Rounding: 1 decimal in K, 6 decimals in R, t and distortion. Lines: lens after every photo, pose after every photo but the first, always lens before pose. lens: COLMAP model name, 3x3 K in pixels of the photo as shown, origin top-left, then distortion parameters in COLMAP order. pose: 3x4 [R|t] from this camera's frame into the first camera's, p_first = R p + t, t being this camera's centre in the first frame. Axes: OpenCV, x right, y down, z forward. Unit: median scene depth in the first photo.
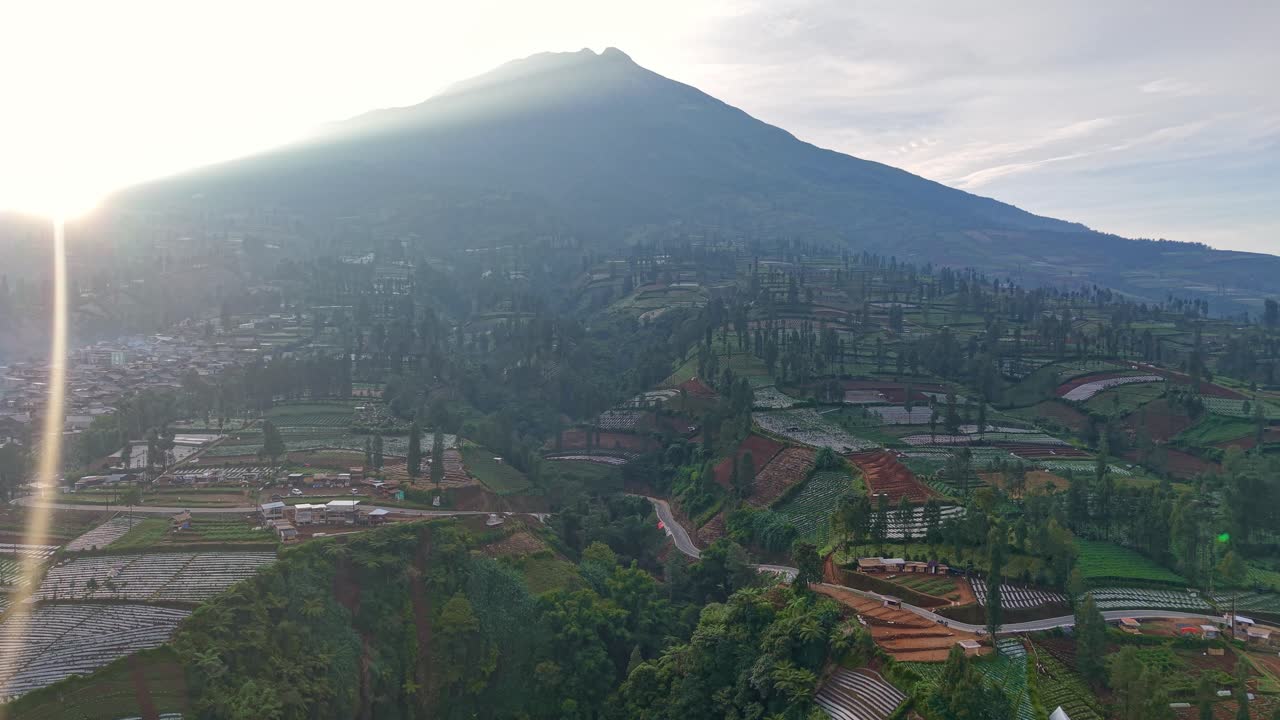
lens RADIAL K [[975.4, 0, 640.0], [0, 975.4, 360.0], [0, 0, 1]] dist [-0.012002, 0.039896]
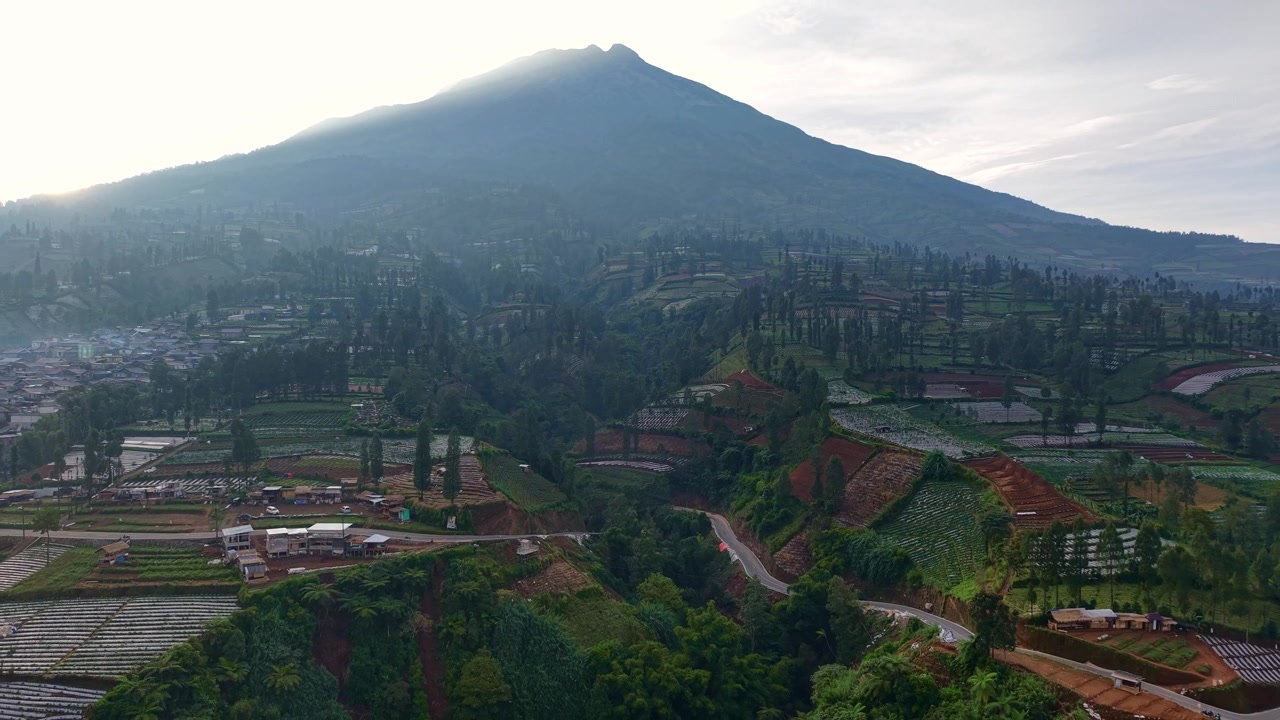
lens RADIAL K [[968.5, 0, 618.3], [0, 968.5, 358.4], [0, 0, 1]] dist [-0.003382, -0.000691]
pose [[0.999668, -0.005048, -0.025268, -0.044074], [0.004927, 0.999976, -0.004859, 0.014950], [0.025292, 0.004733, 0.999669, 0.183932]]
